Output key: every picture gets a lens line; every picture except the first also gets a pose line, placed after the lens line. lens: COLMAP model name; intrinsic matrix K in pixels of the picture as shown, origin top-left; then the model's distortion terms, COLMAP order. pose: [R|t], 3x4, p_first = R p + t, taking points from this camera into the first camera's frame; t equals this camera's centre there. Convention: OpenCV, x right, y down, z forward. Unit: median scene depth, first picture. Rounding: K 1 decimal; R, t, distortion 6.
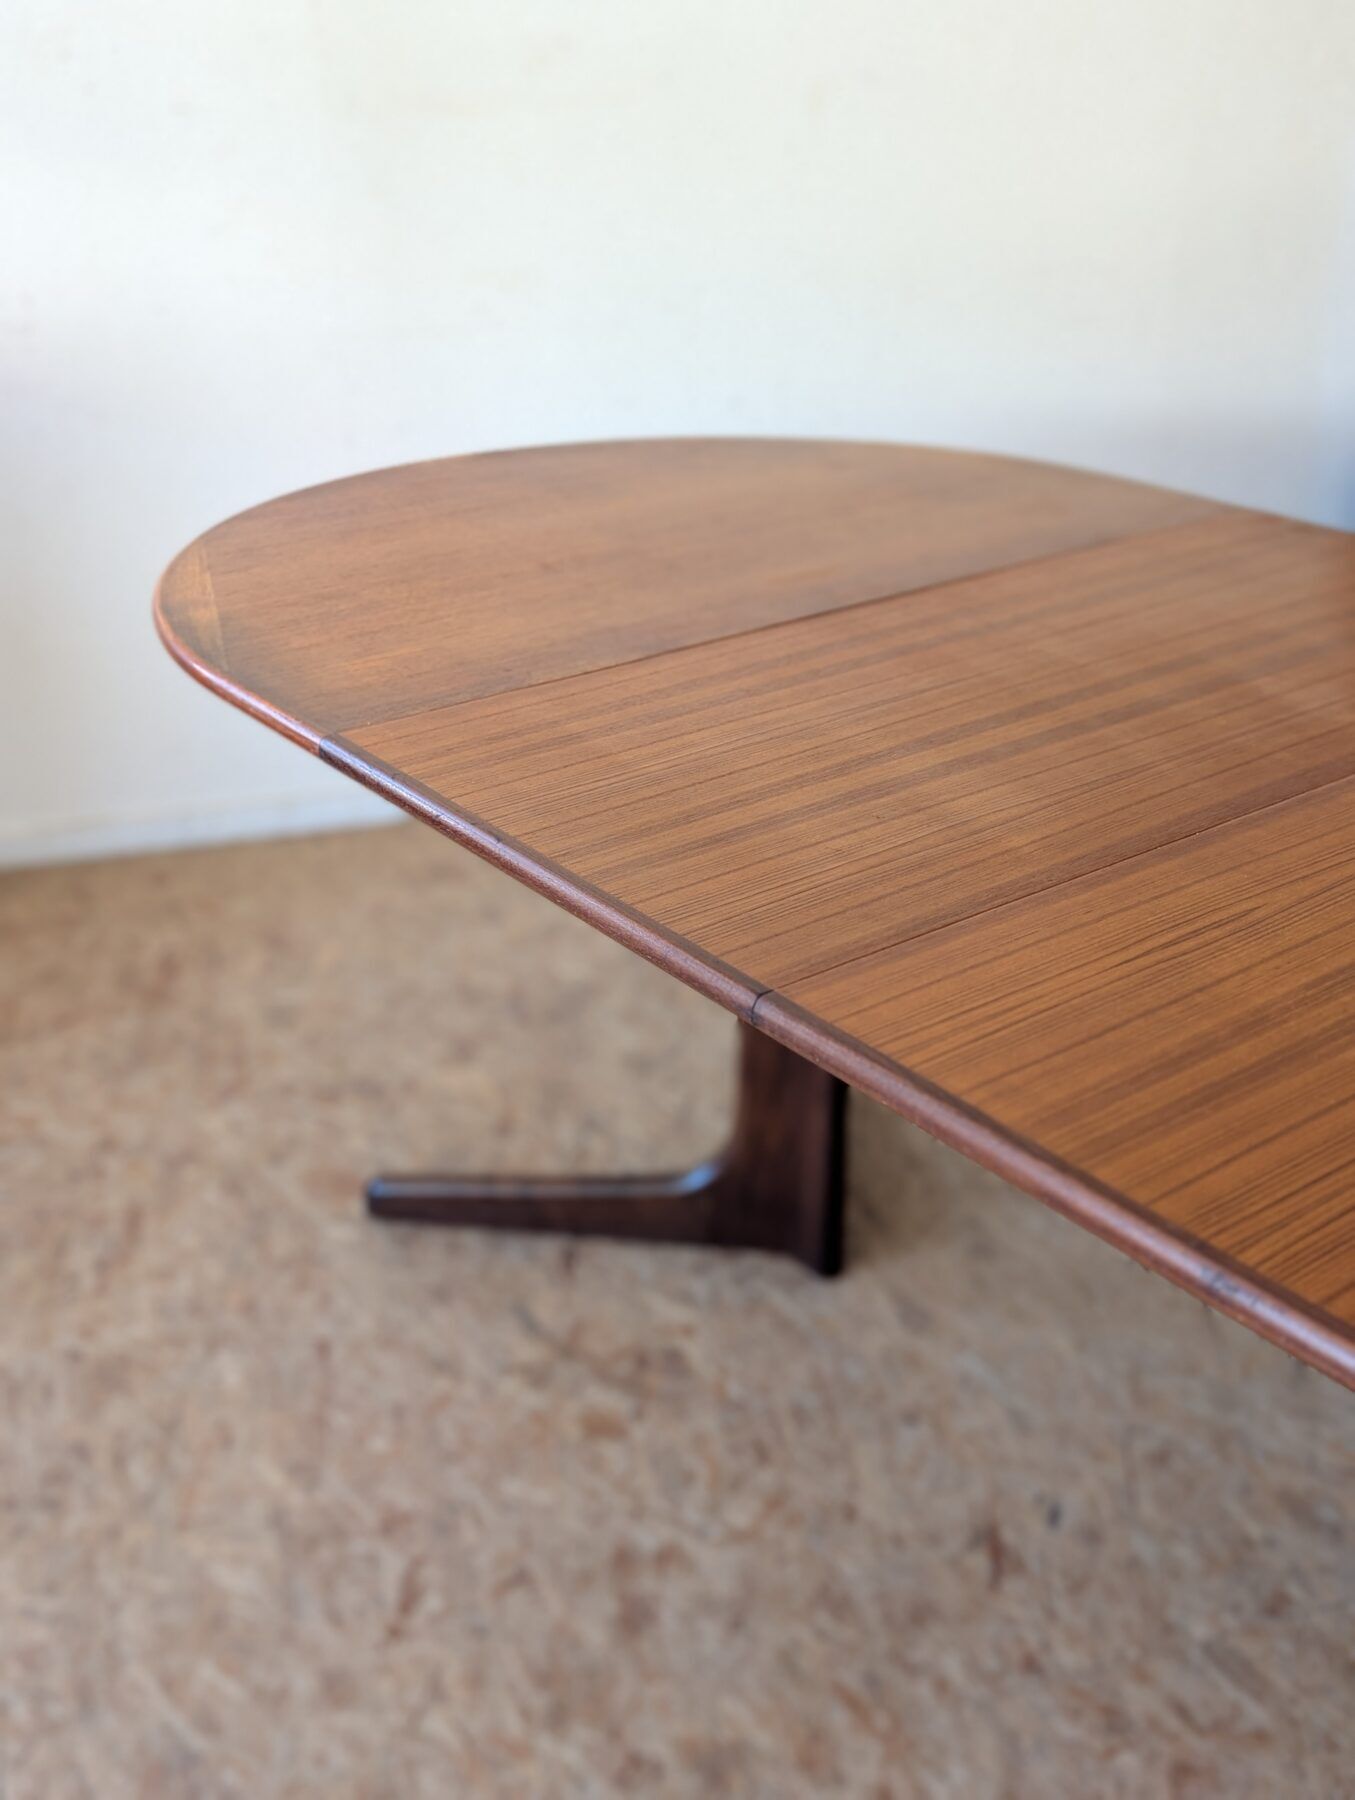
lens RADIAL K [[1975.4, 0, 683.7], [0, 1975.4, 900.4], [0, 0, 1]] dist [0.010264, -0.039723]
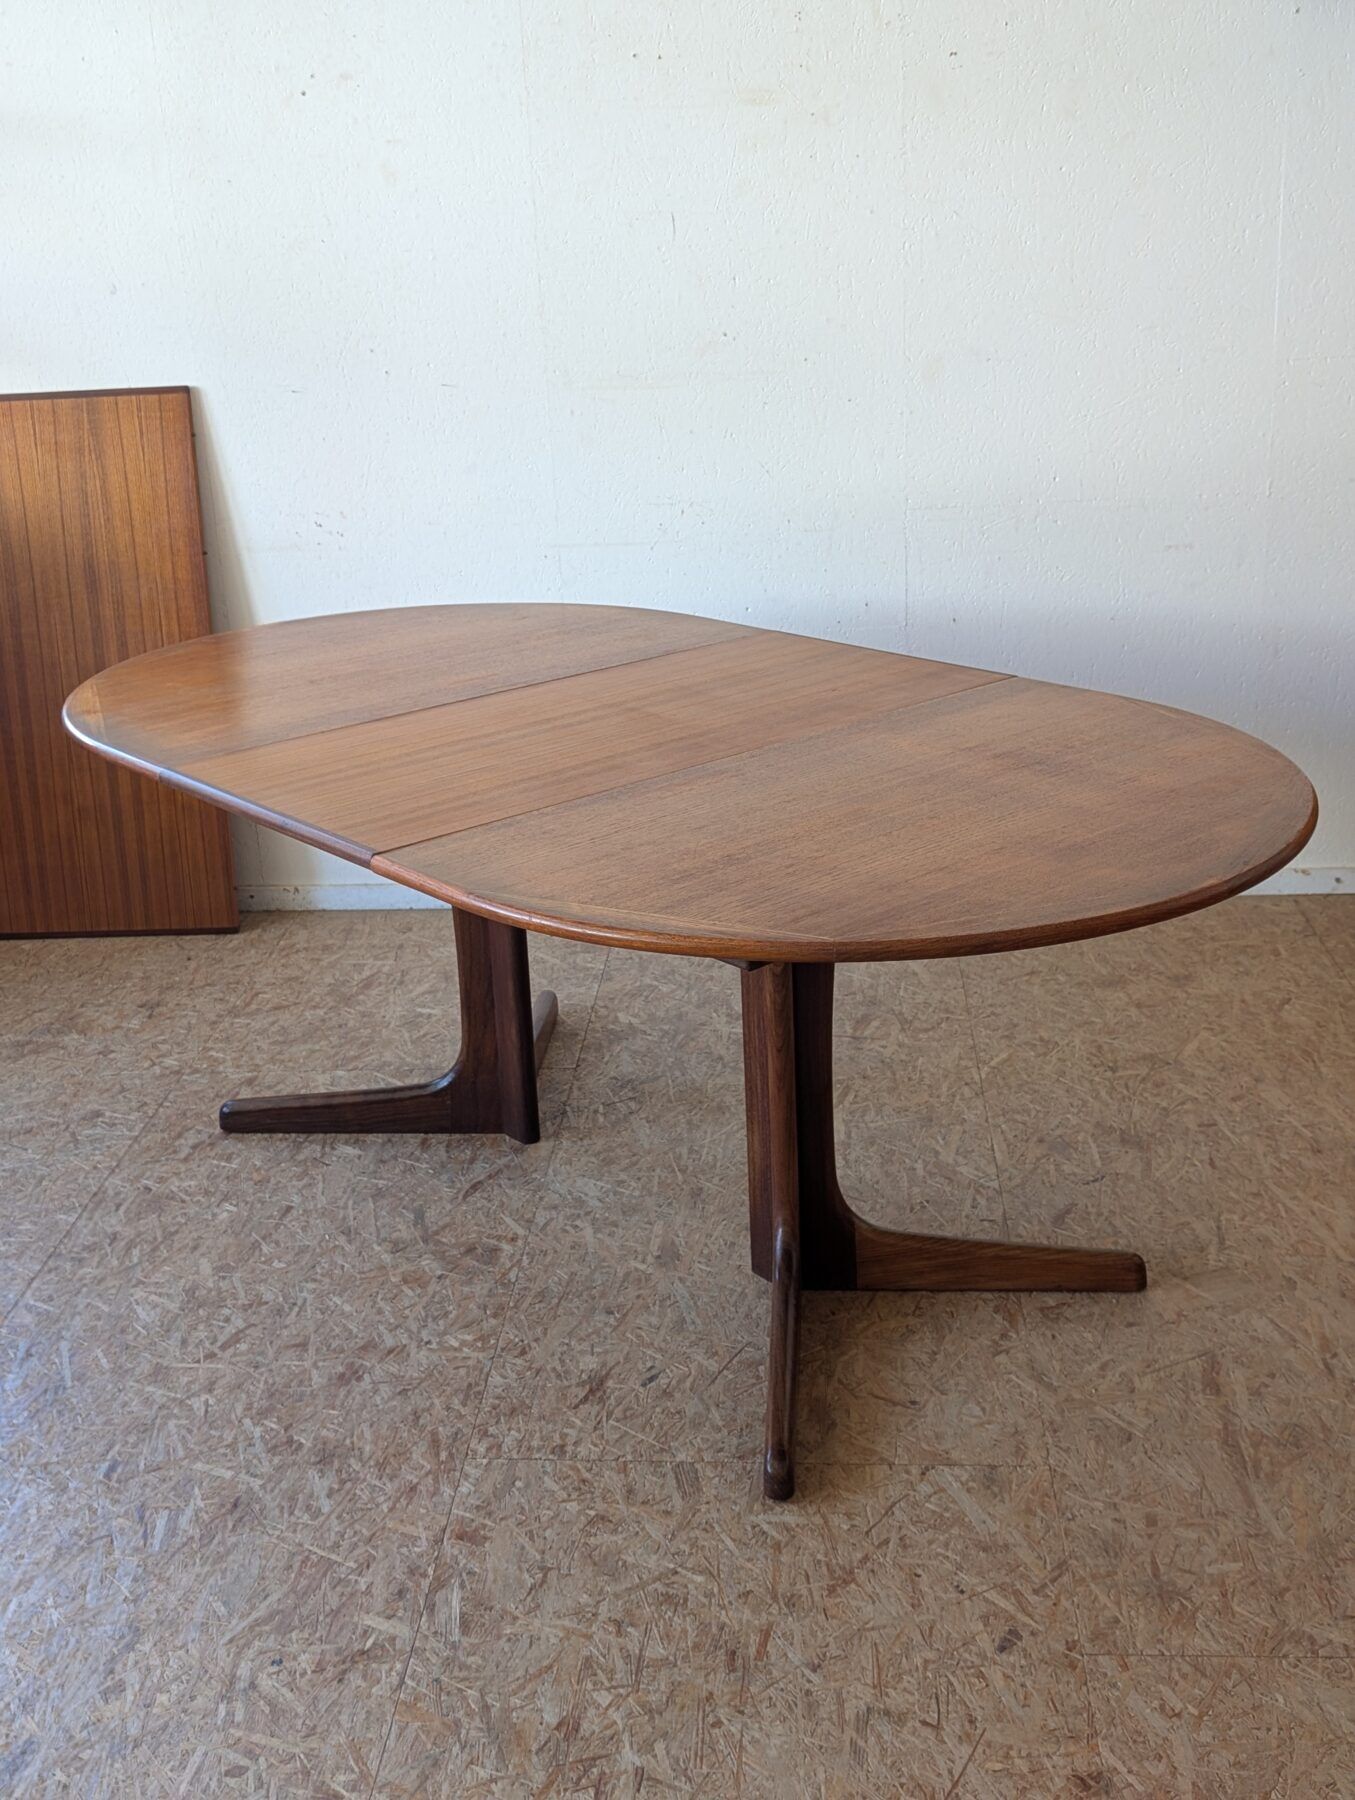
lens RADIAL K [[1975.9, 0, 684.1], [0, 1975.9, 904.6], [0, 0, 1]] dist [0.062196, -0.196861]
pose [[0.928759, 0.098691, -0.357306, 0.675636], [-0.130206, 0.989342, -0.065183, 0.061802], [0.347065, 0.107063, 0.931710, -0.354186]]
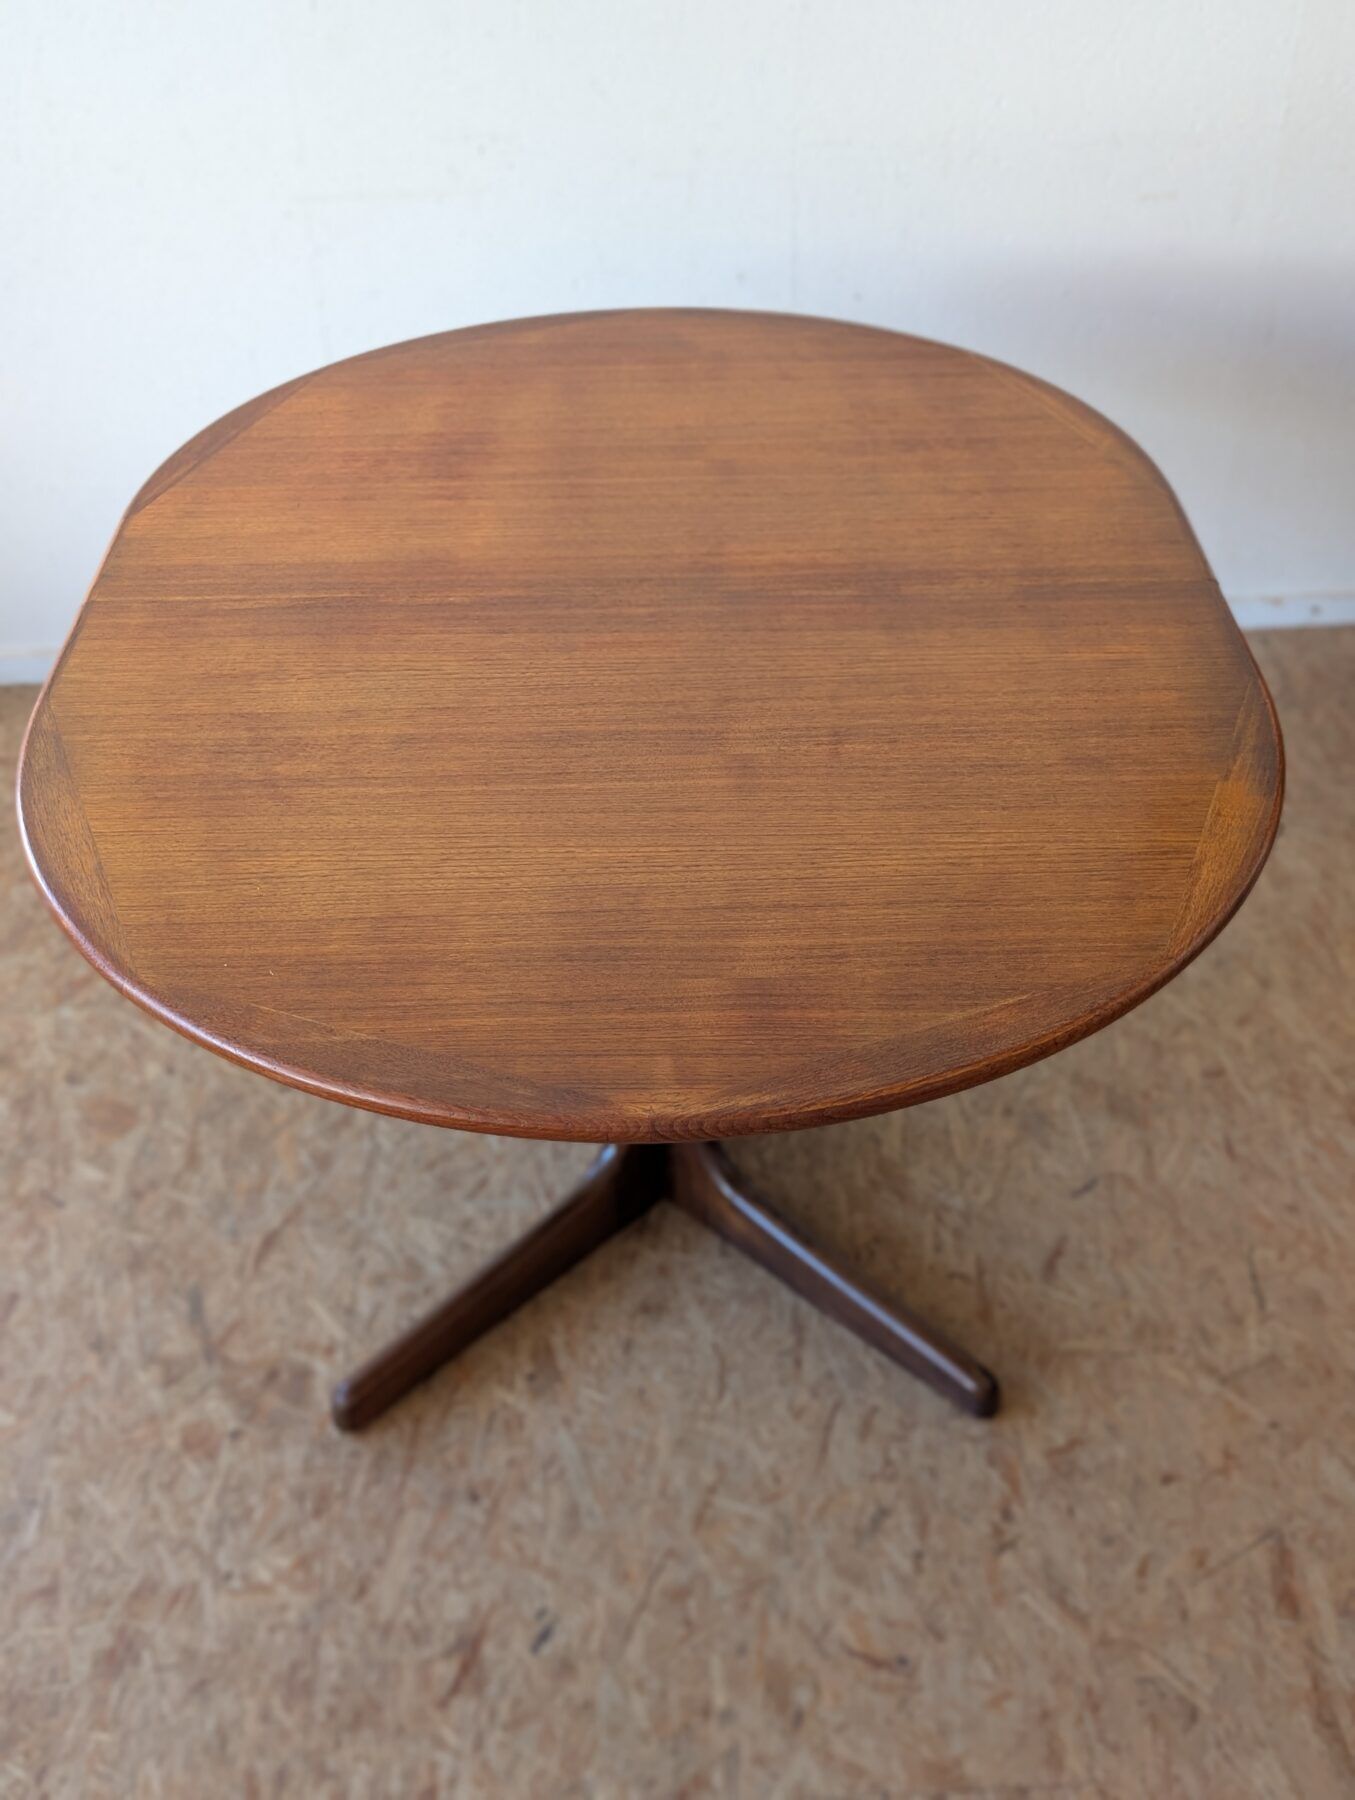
lens RADIAL K [[1975.4, 0, 683.7], [0, 1975.4, 900.4], [0, 0, 1]] dist [0.010264, -0.039723]
pose [[0.966345, 0.152201, -0.207395, 0.409647], [-0.104910, 0.969272, 0.222498, -0.300339], [0.234886, -0.193252, 0.952618, 0.097250]]
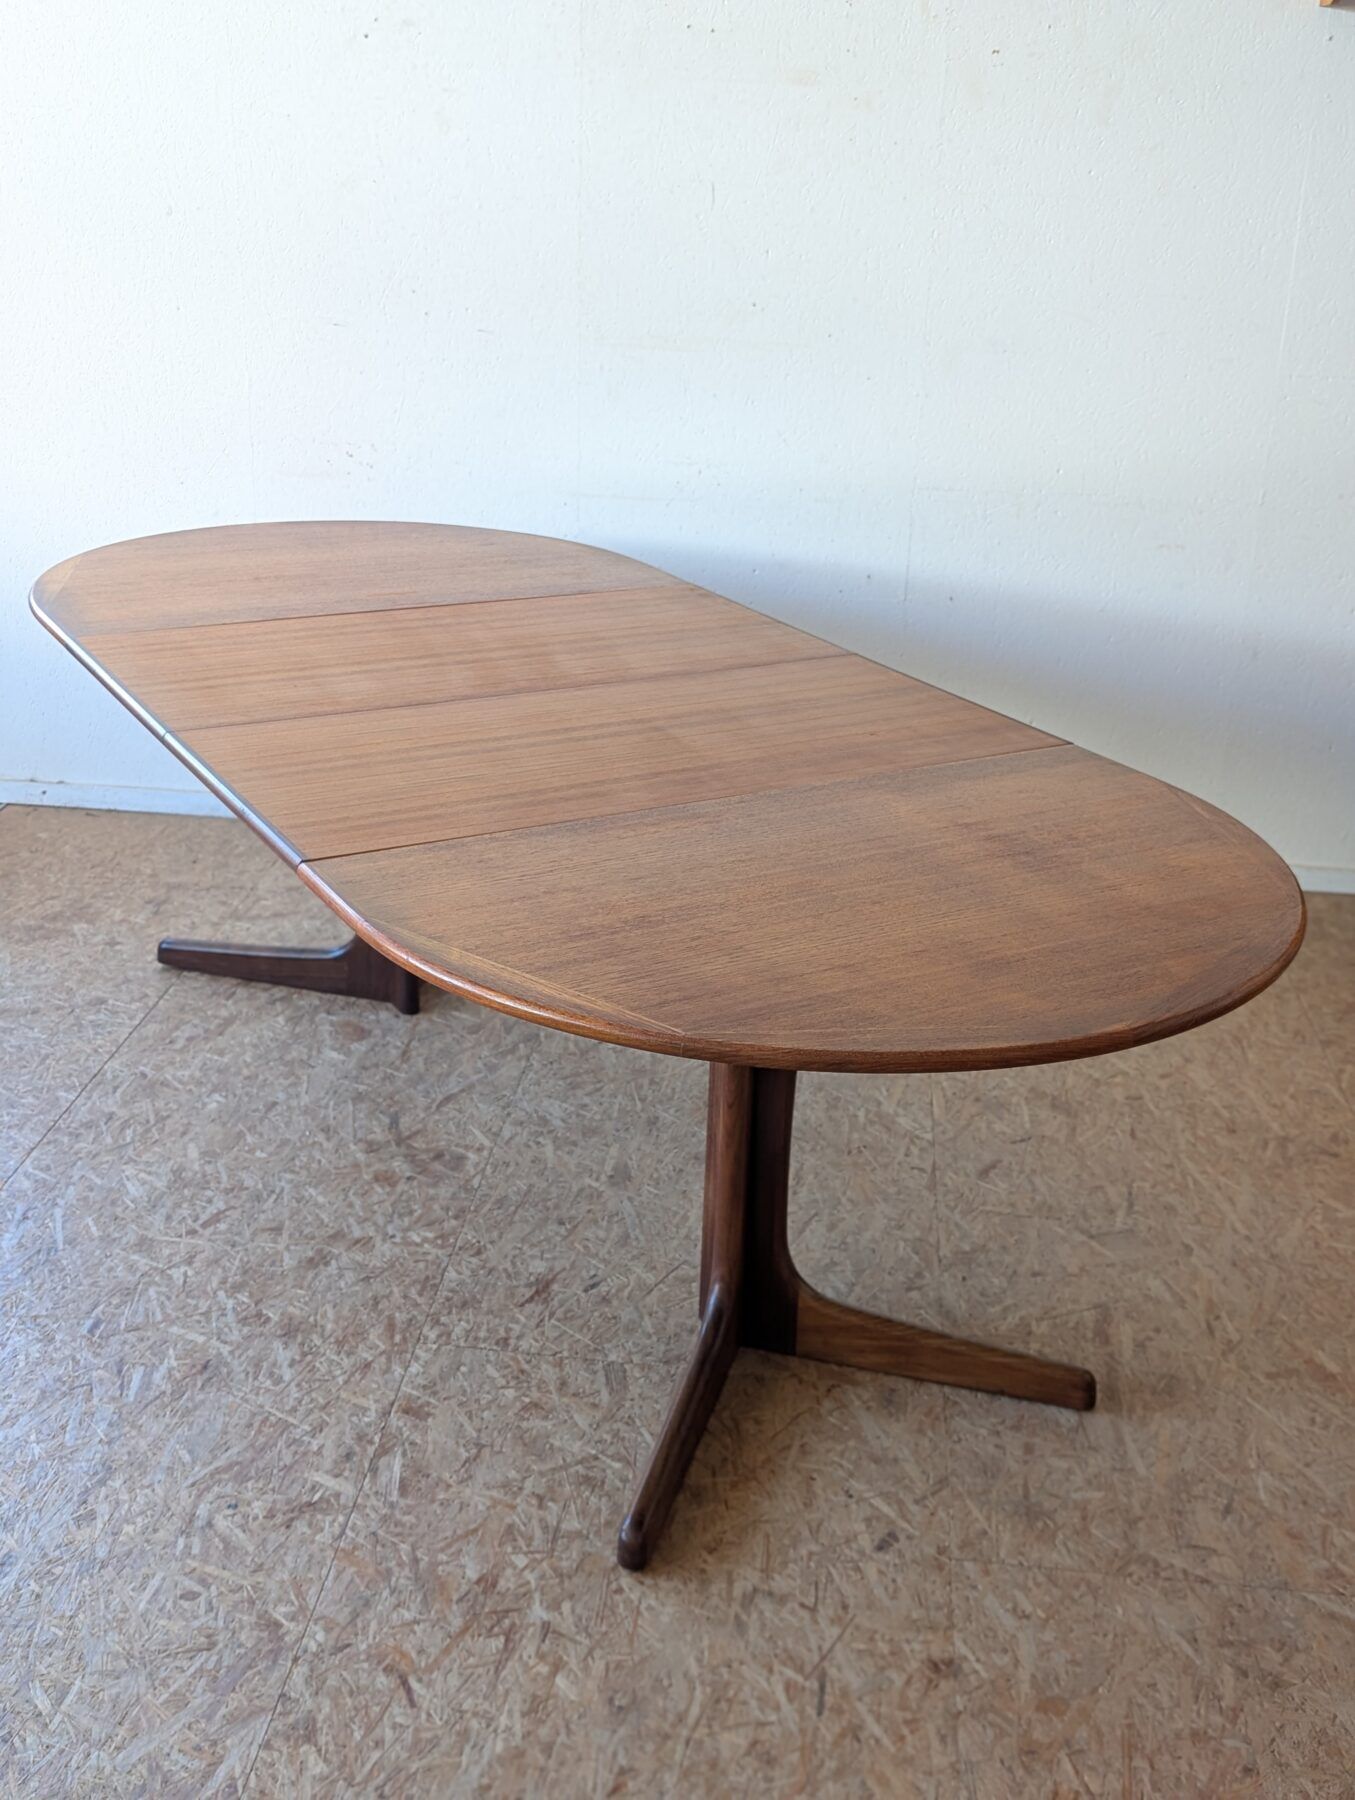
lens RADIAL K [[1985.6, 0, 689.6], [0, 1985.6, 900.4], [0, 0, 1]] dist [0.121198, -0.434476]
pose [[0.916852, 0.188241, -0.352063, 0.742666], [-0.212929, 0.976531, -0.032385, 0.047827], [0.337704, 0.104656, 0.935416, -0.471259]]
